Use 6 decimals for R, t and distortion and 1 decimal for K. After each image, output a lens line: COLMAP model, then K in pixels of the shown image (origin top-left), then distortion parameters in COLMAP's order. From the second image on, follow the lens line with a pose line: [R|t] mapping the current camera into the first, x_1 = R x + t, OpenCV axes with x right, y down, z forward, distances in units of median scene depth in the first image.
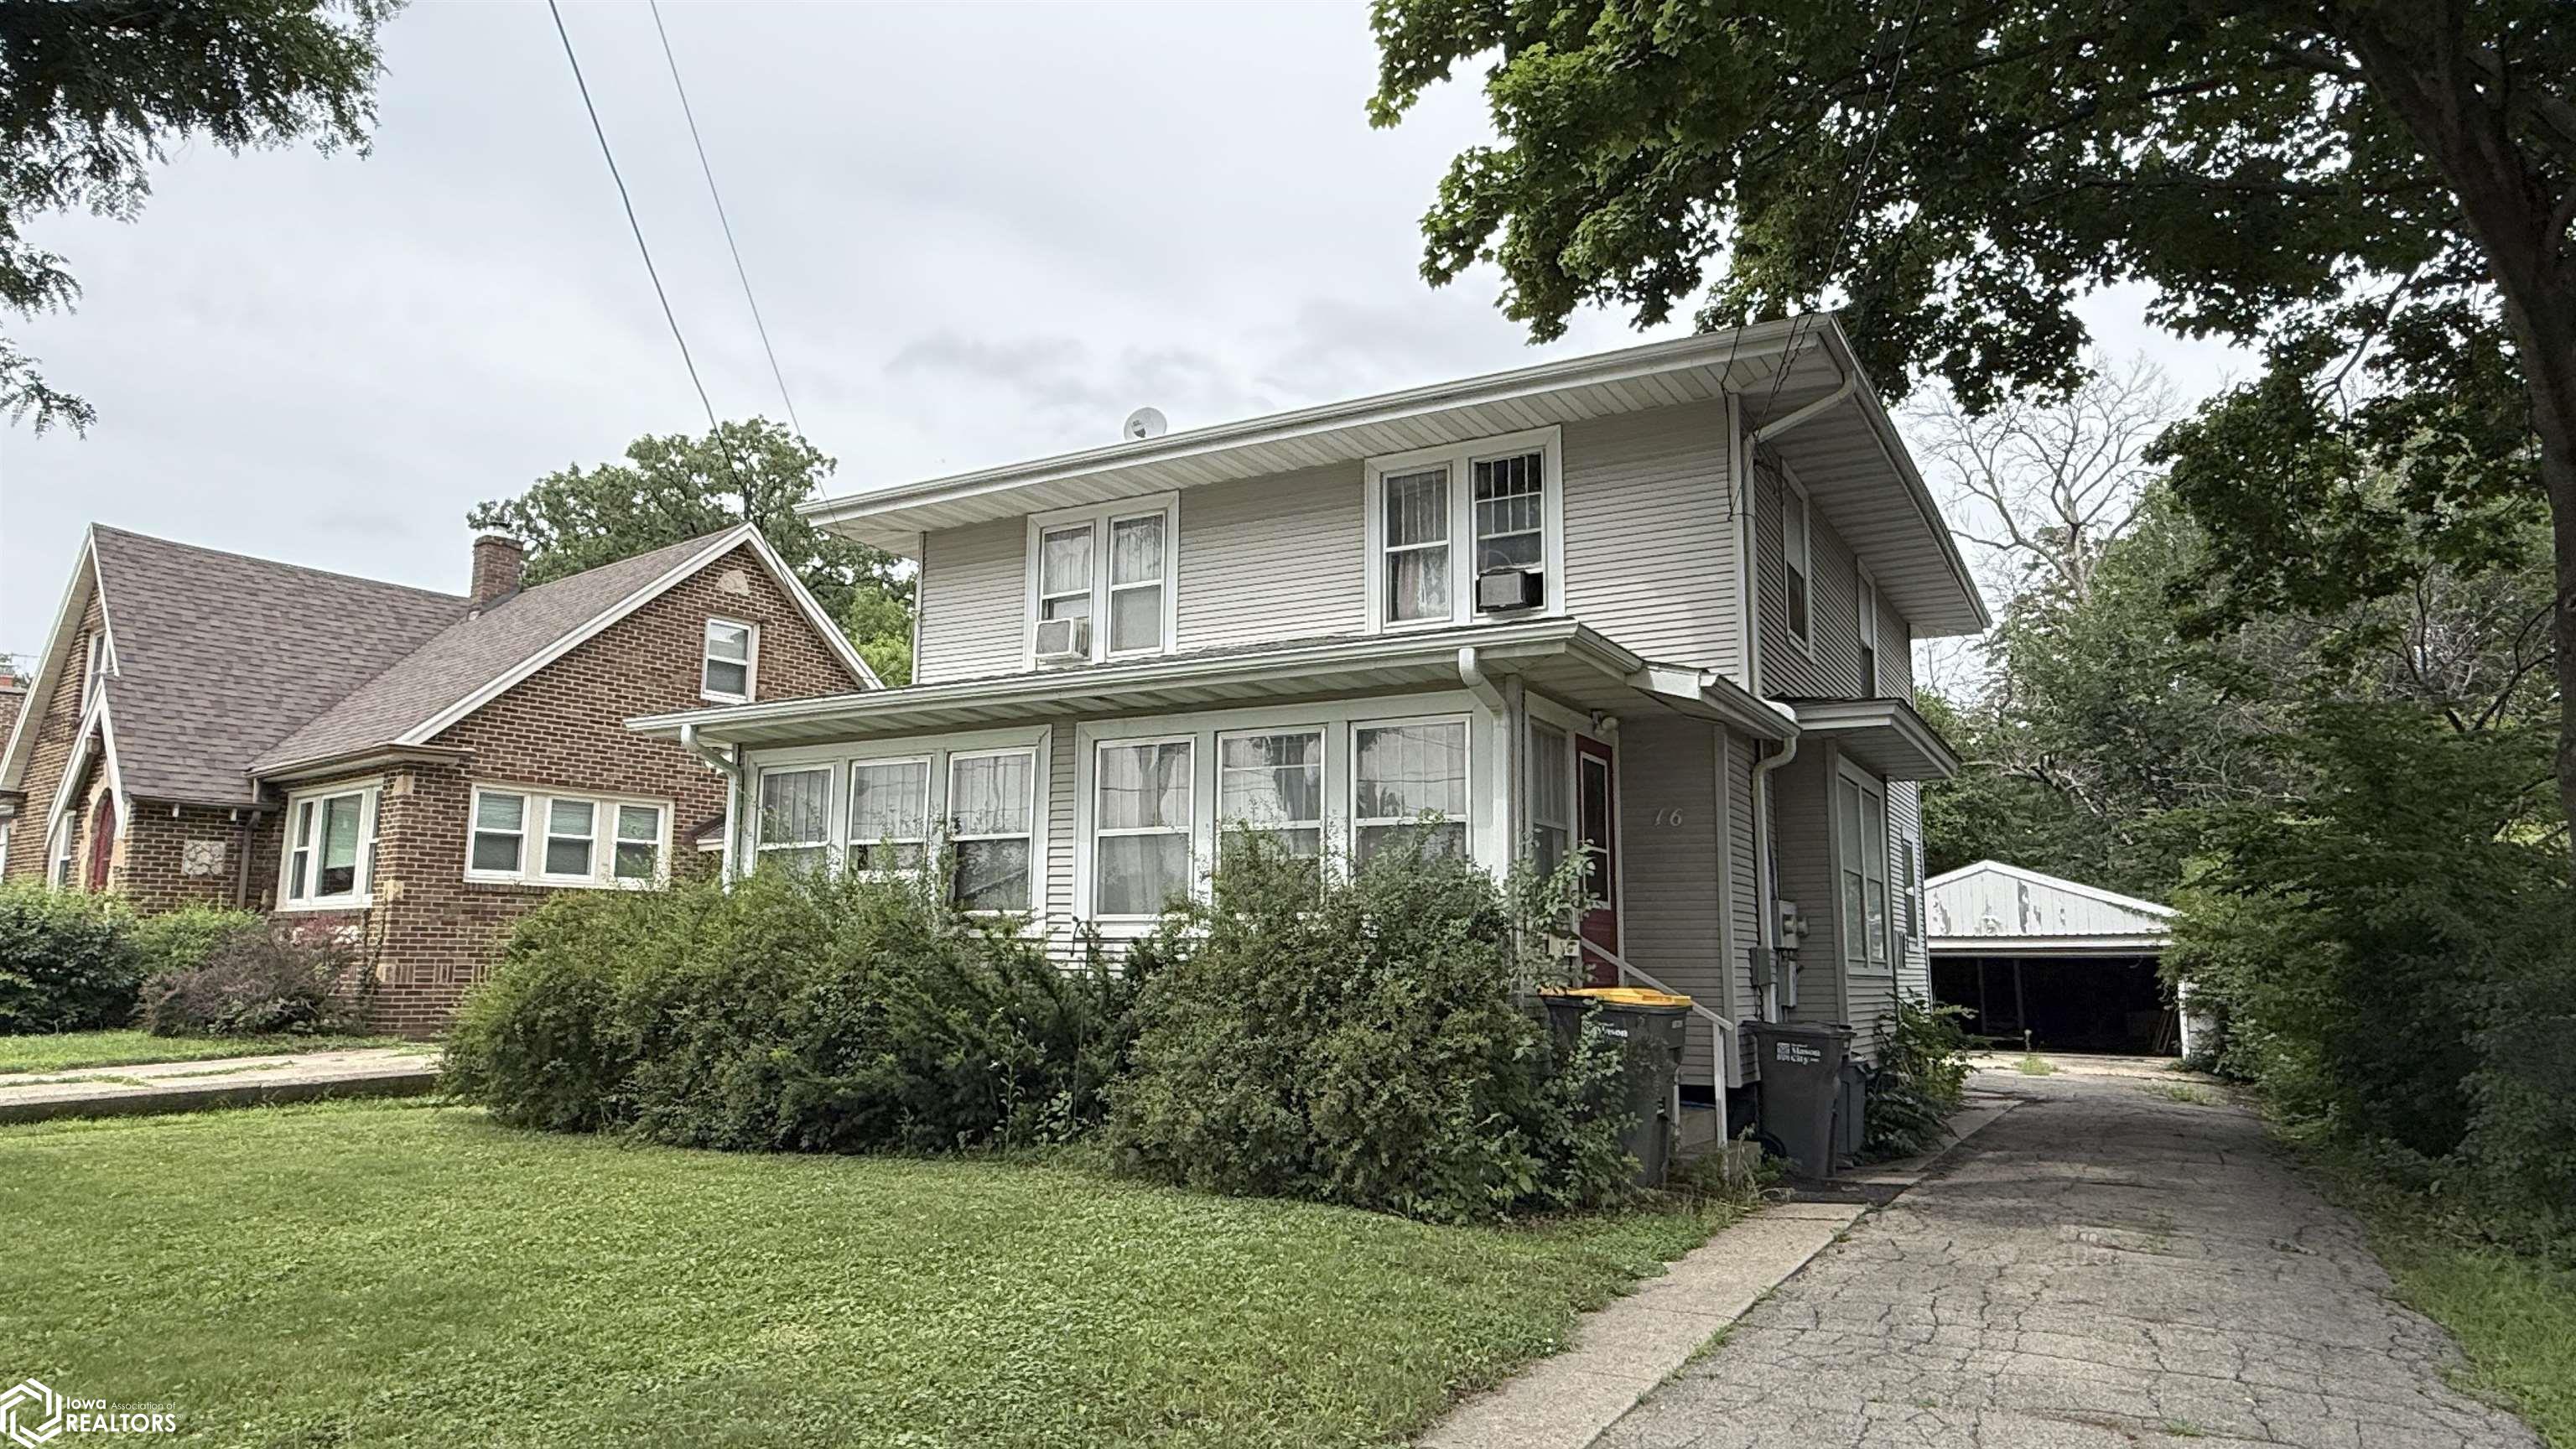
lens RADIAL K [[1559.7, 0, 1287.0], [0, 1559.7, 725.6], [0, 0, 1]] dist [0.001539, 0.001264]
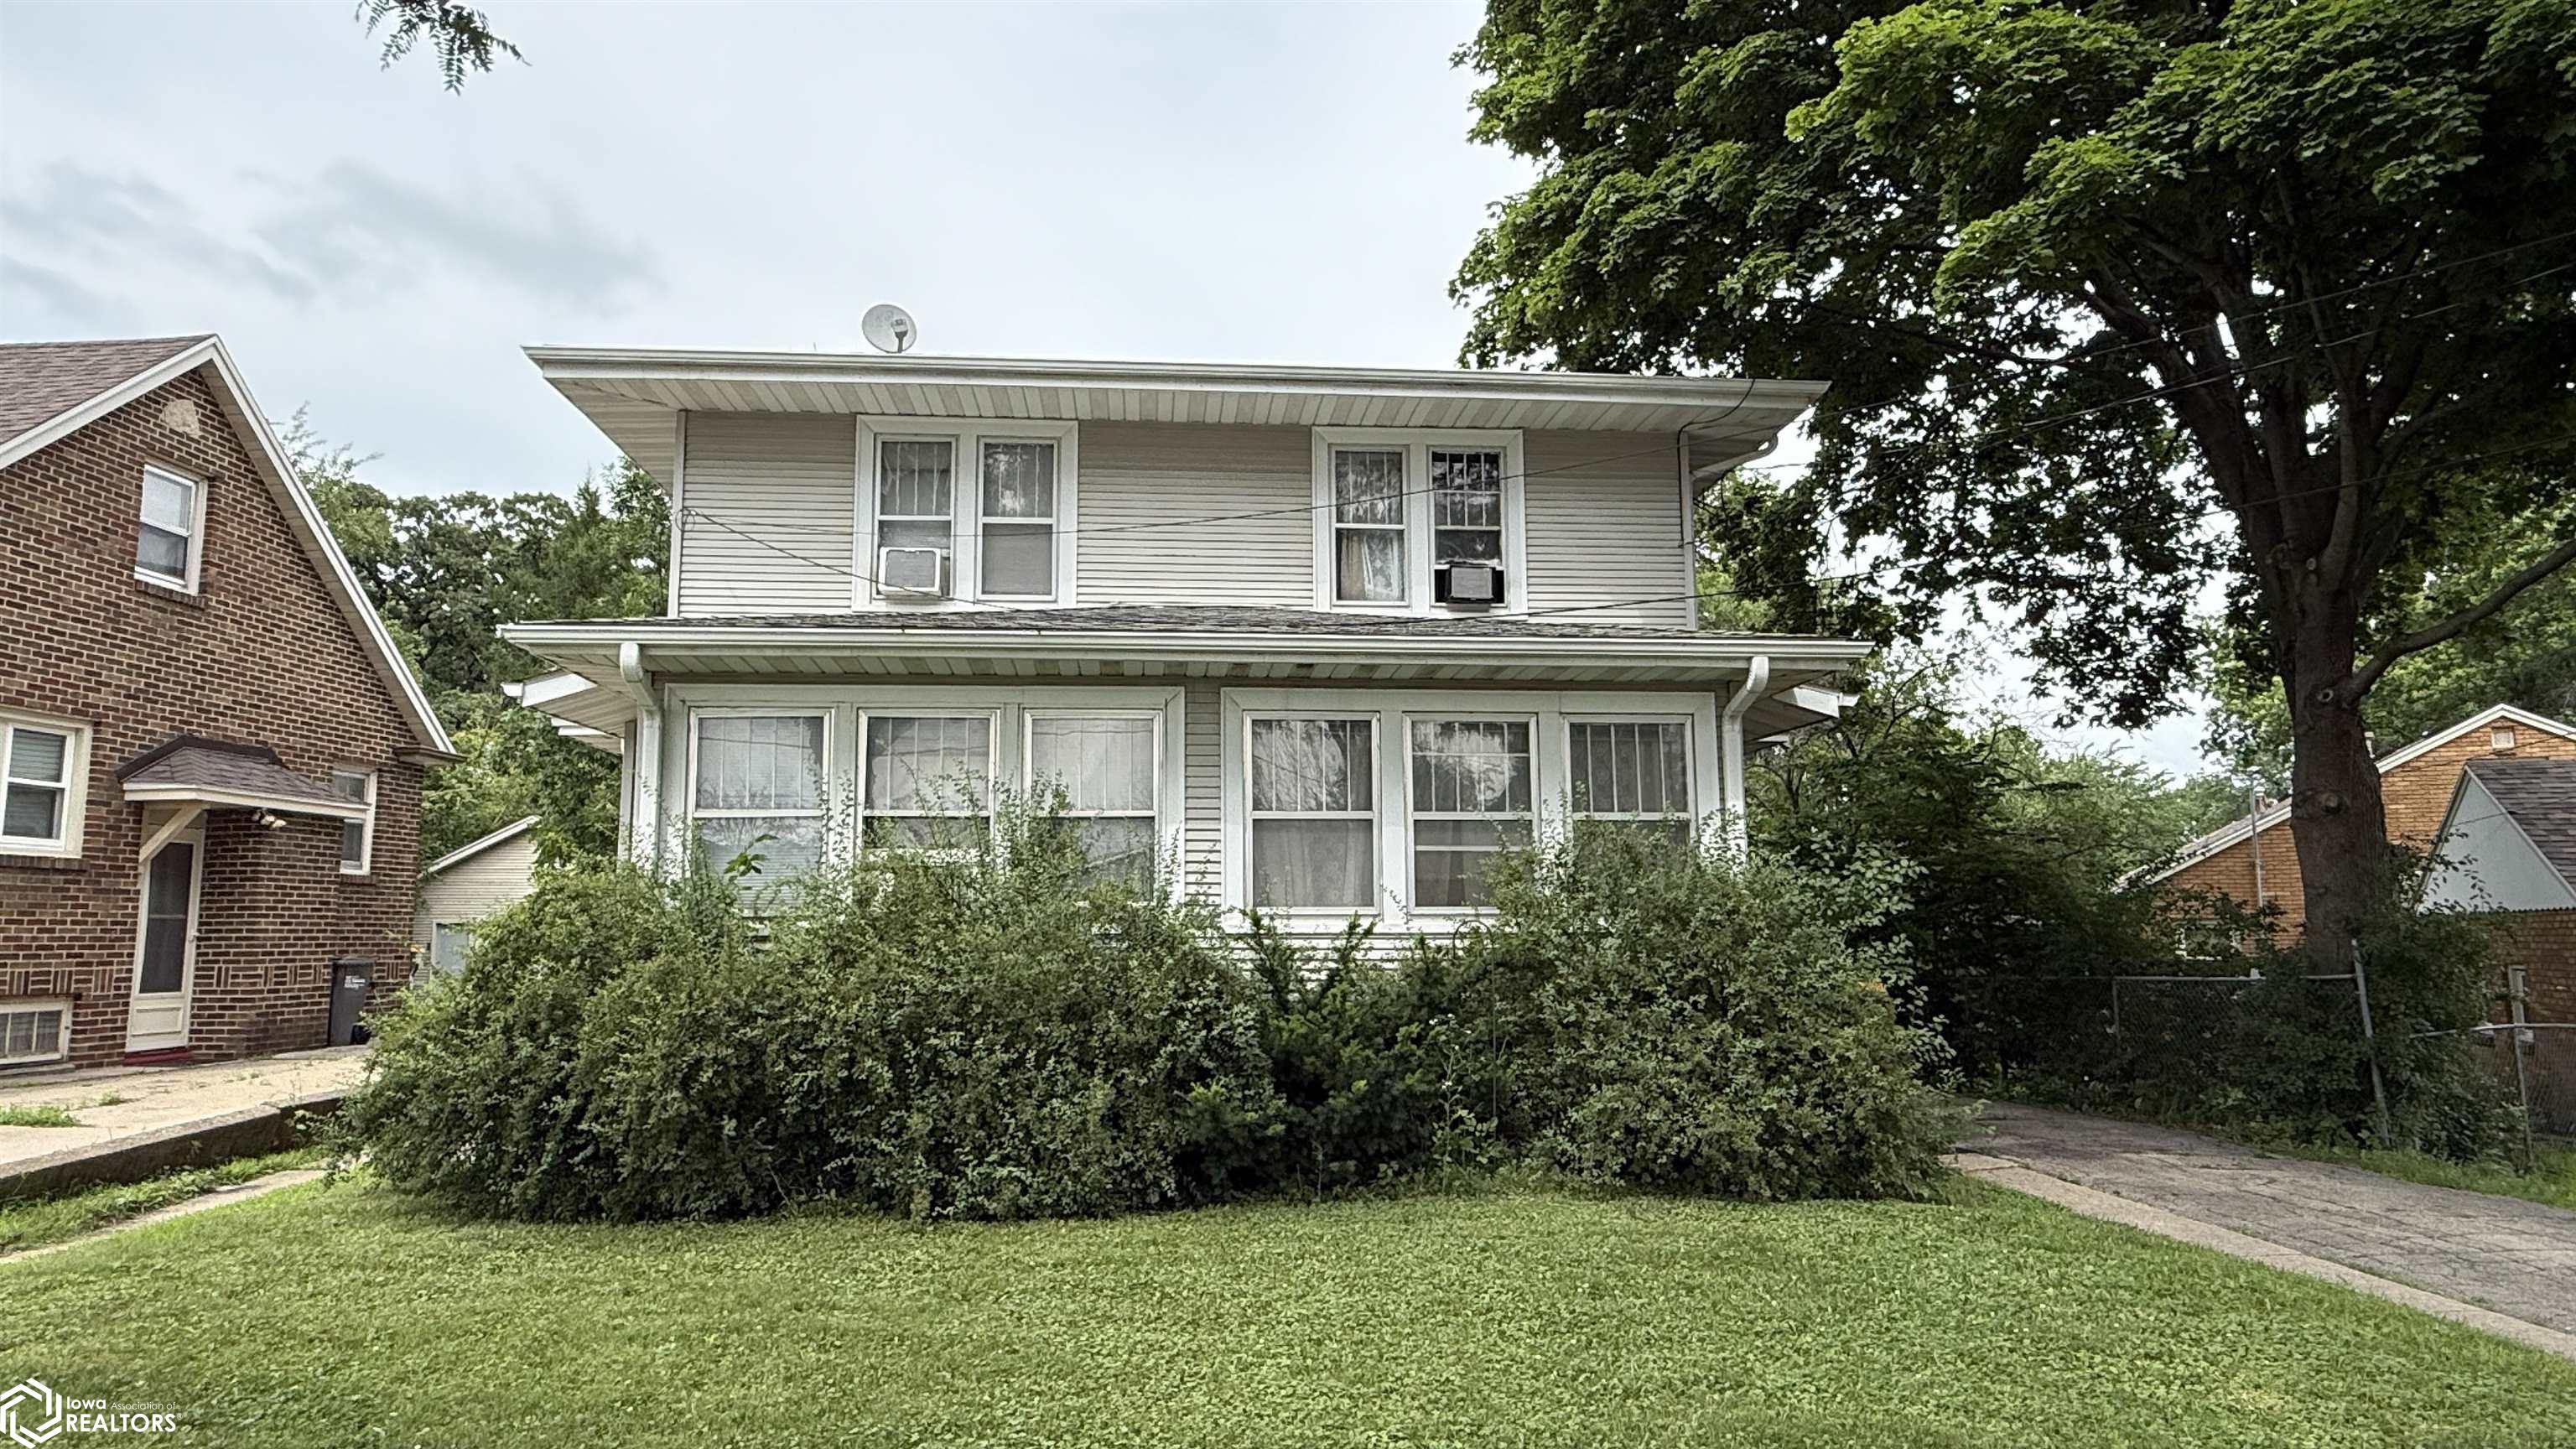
lens RADIAL K [[1559.7, 0, 1285.3], [0, 1559.7, 720.6], [0, 0, 1]] dist [0.001539, 0.001264]
pose [[0.829048, 0.064677, 0.555425, -0.512054], [-0.075072, 0.997170, -0.004062, 0.014962], [-0.554116, -0.038329, 0.831557, 0.219039]]
